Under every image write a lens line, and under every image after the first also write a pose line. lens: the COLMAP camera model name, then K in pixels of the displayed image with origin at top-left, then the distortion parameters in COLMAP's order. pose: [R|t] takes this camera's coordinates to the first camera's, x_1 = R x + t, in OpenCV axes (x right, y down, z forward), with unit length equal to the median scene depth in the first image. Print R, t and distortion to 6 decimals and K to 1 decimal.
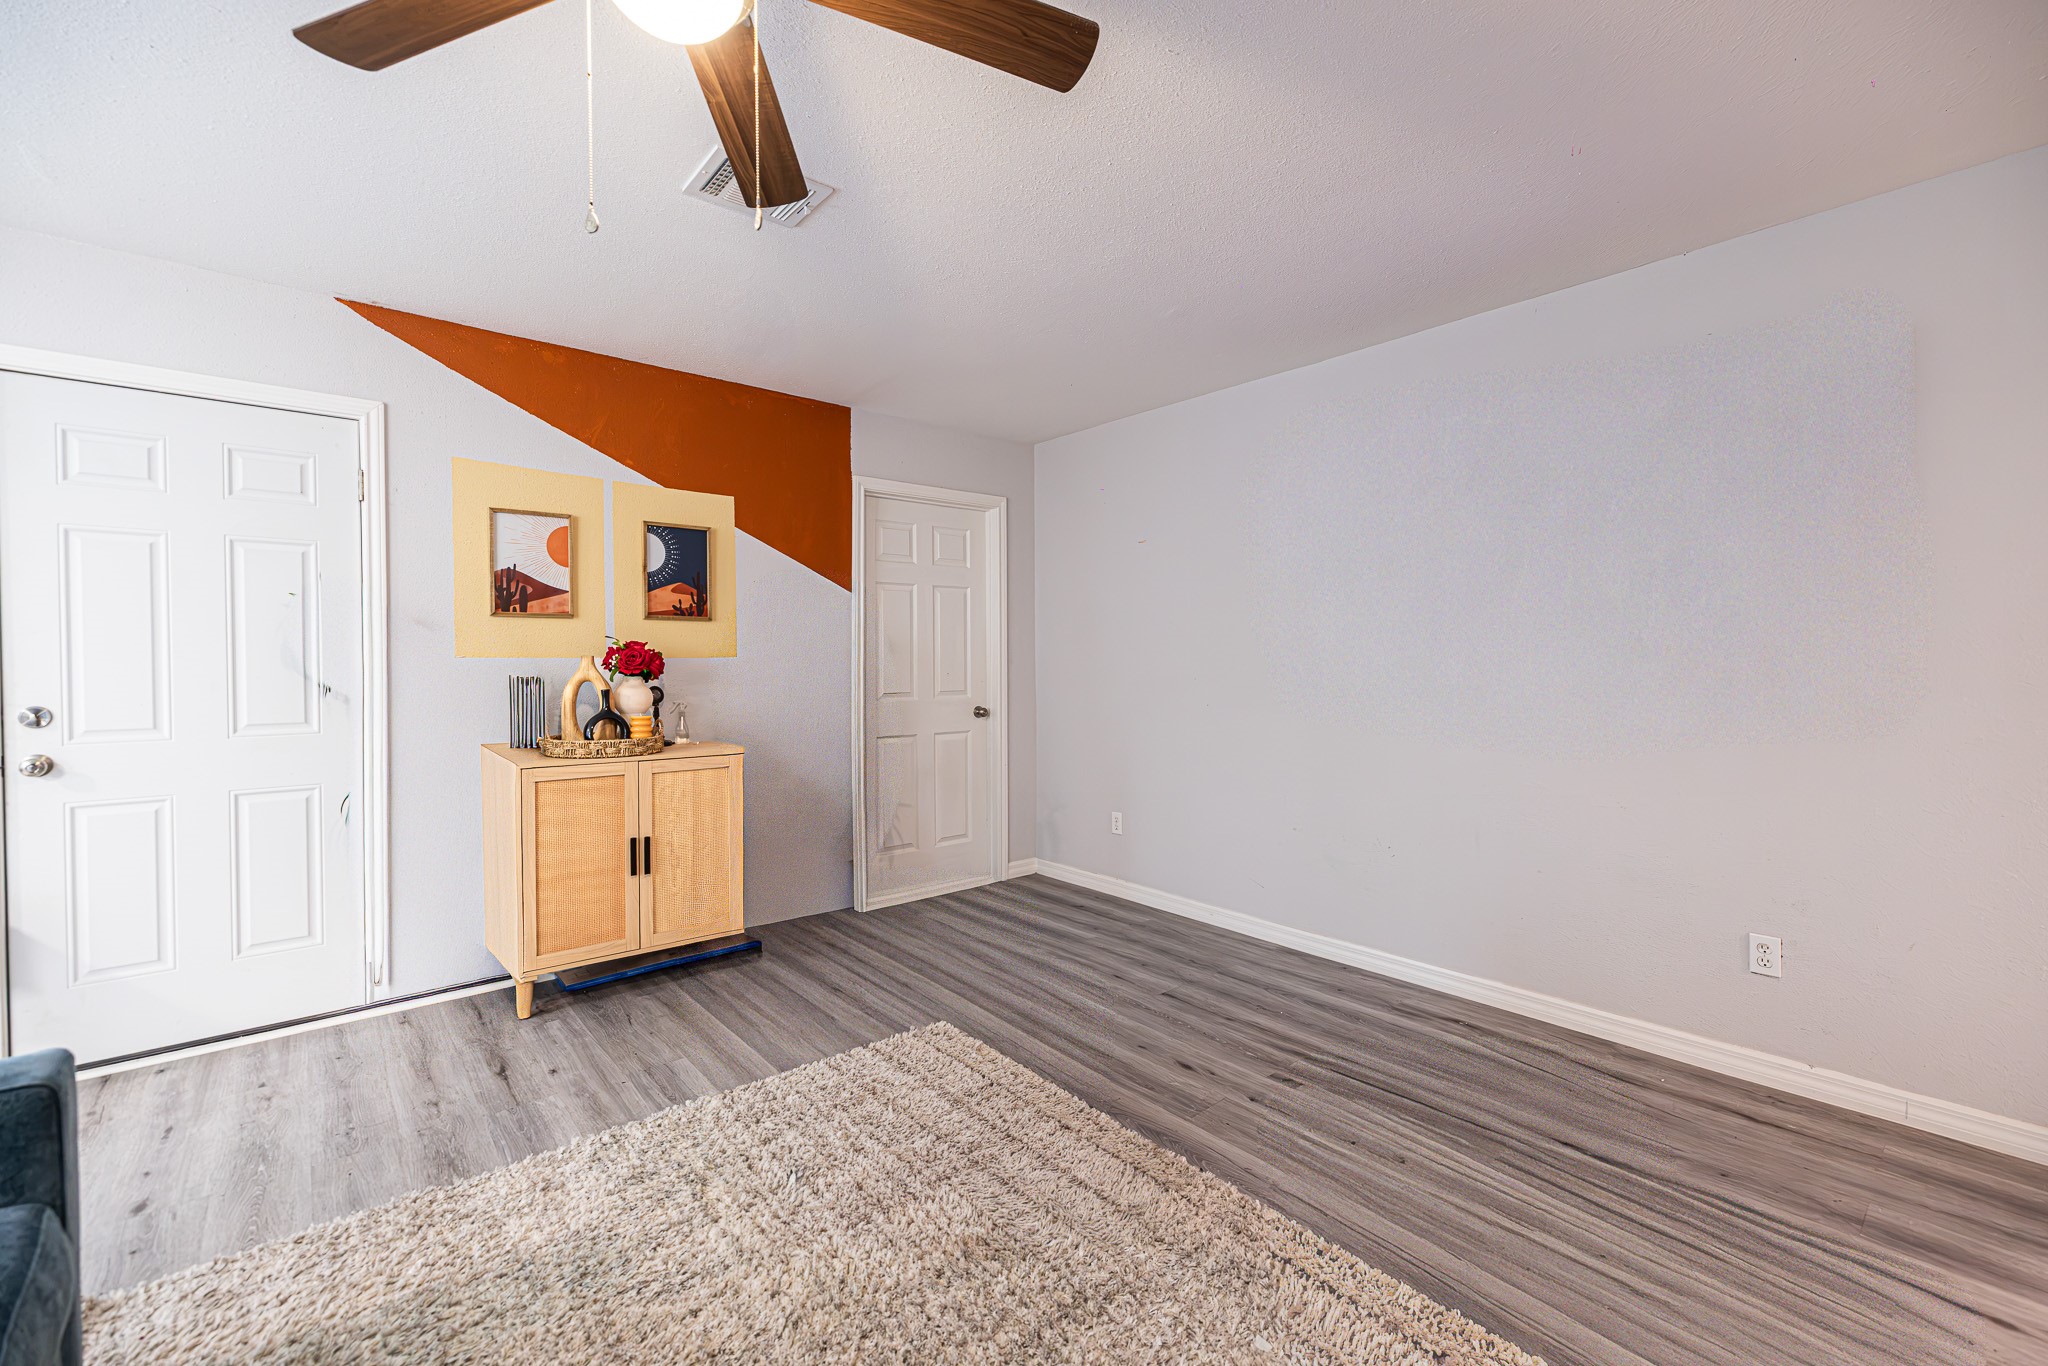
lens RADIAL K [[853.1, 0, 1036.0], [0, 853.1, 674.9], [0, 0, 1]] dist [0.001009, -0.000330]
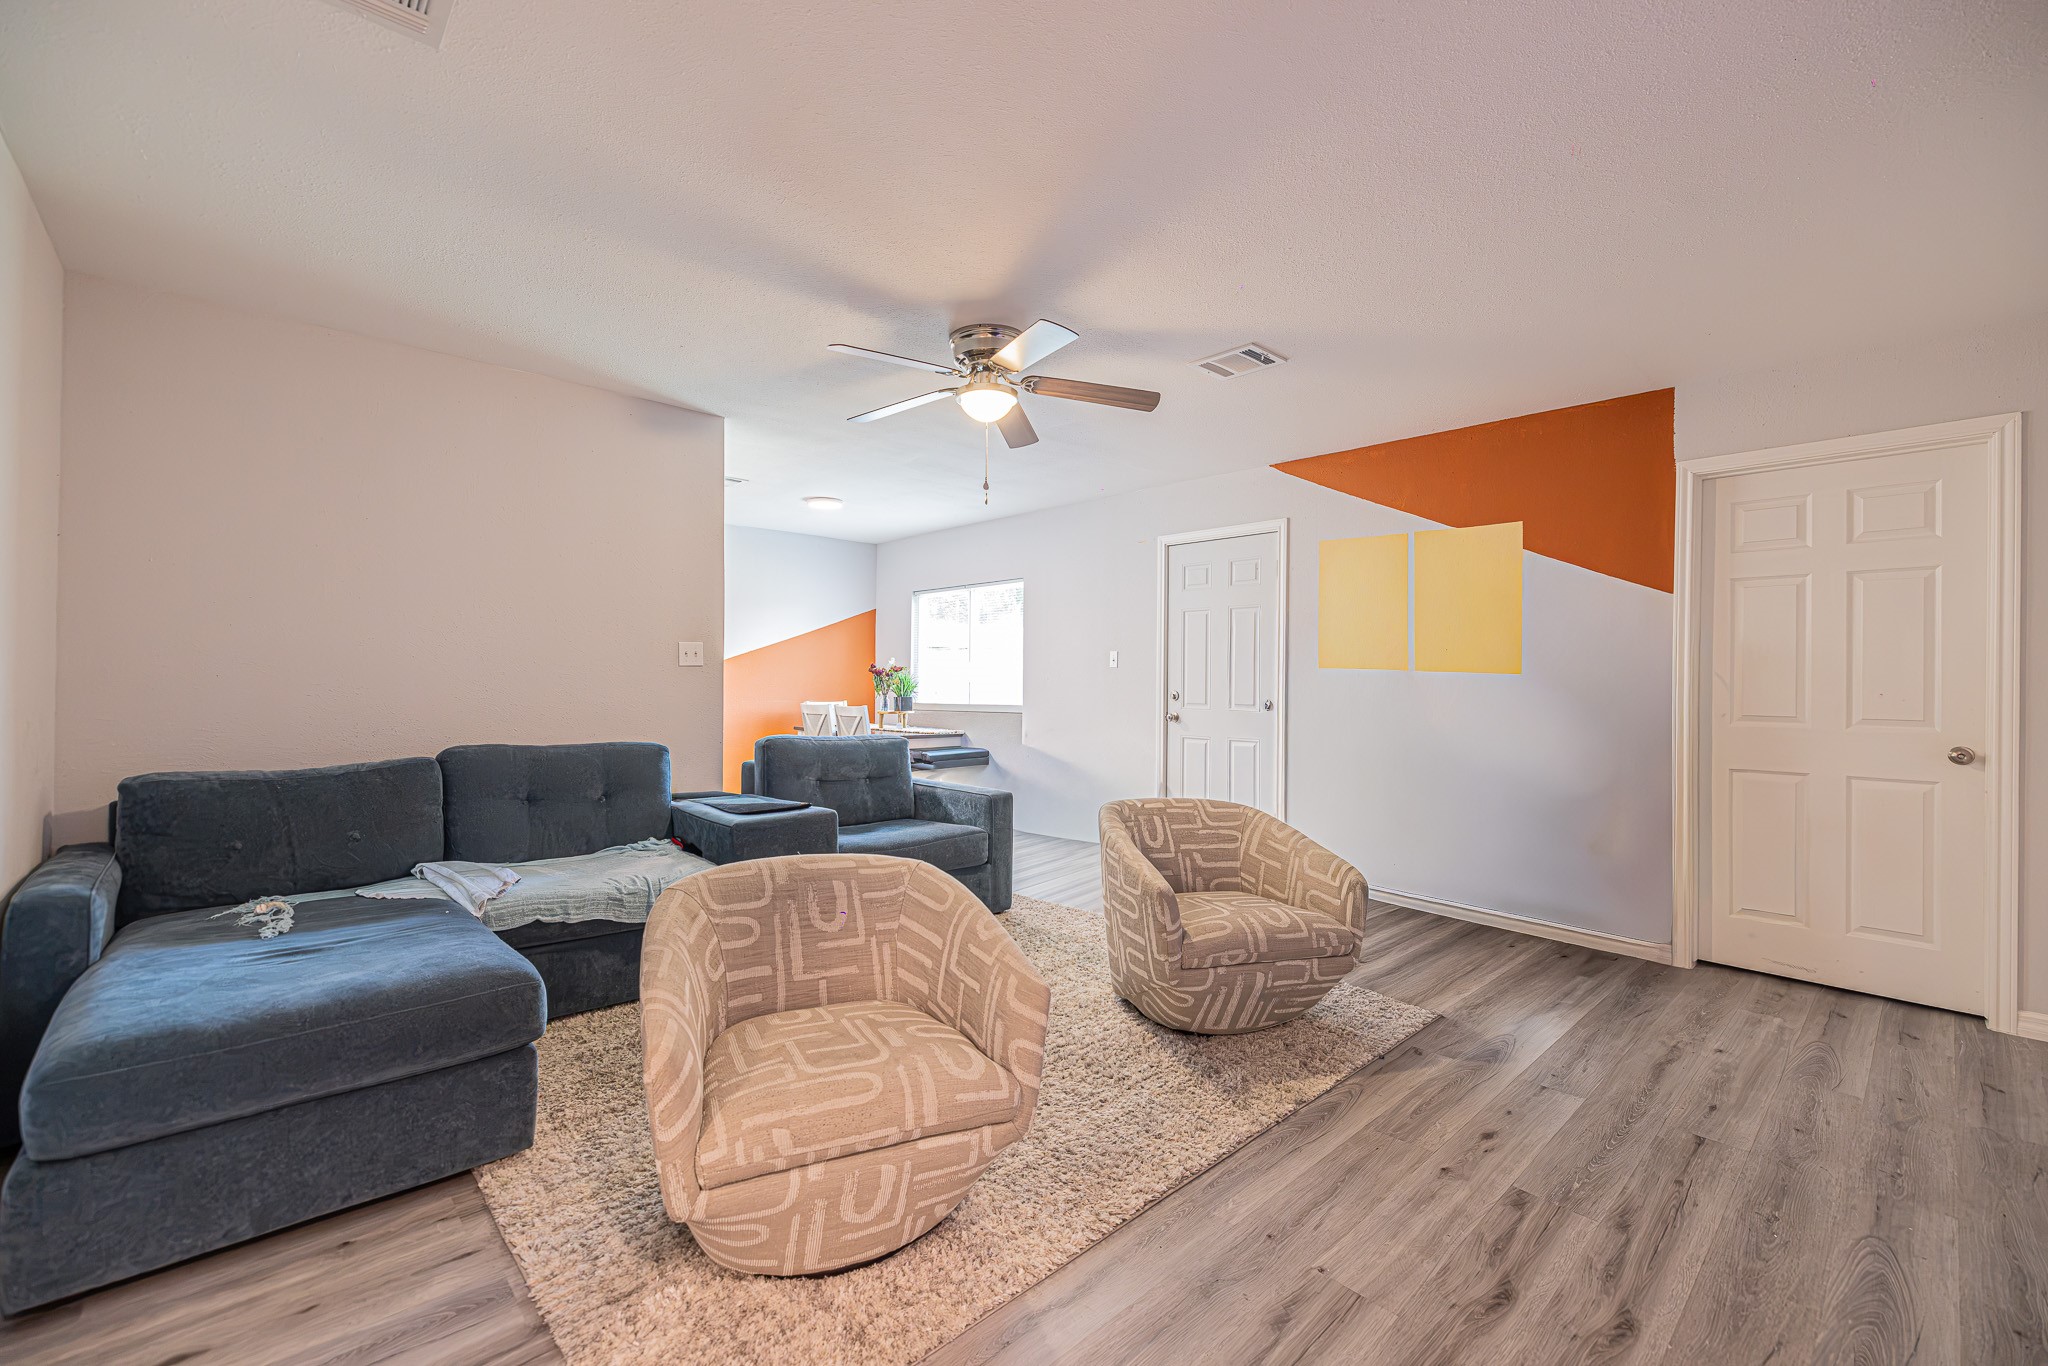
lens RADIAL K [[853.1, 0, 1032.4], [0, 853.1, 676.0], [0, 0, 1]] dist [0.001009, -0.000330]
pose [[0.046942, -0.000779, -0.998897, 0.711525], [-0.035284, 0.999374, -0.002437, 0.012095], [0.998274, 0.035359, 0.046885, 0.345667]]
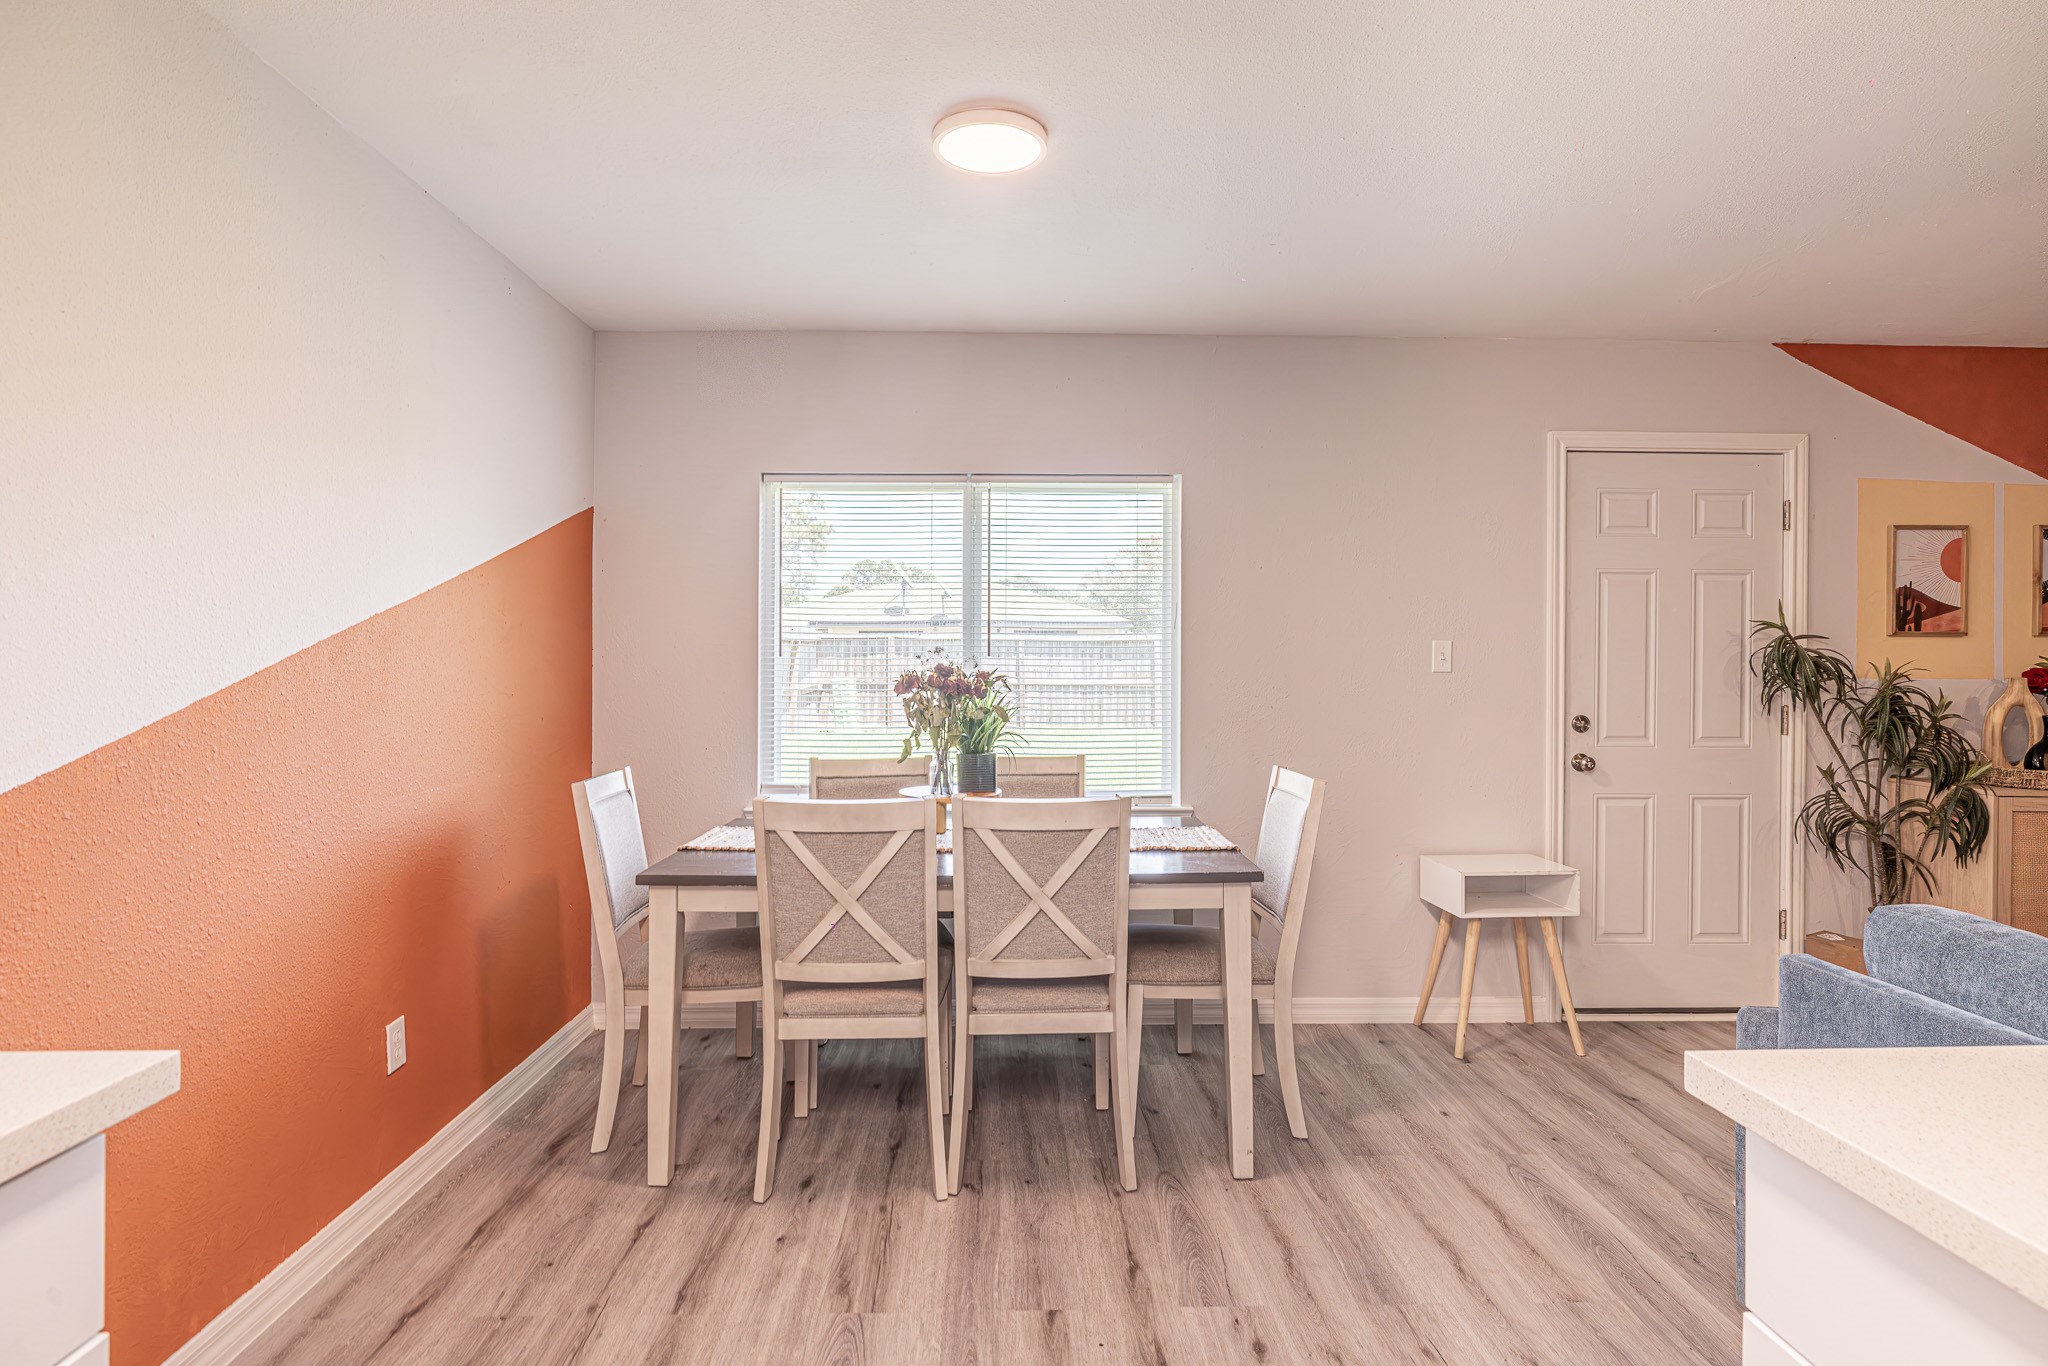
lens RADIAL K [[1023.6, 0, 1017.7], [0, 1023.6, 686.0], [0, 0, 1]] dist [-0.008600, -0.000539]
pose [[0.769005, 0.016186, -0.639038, -0.641625], [-0.020393, 0.999792, 0.000783, 0.007444], [0.638917, 0.012430, 0.769175, -0.514923]]
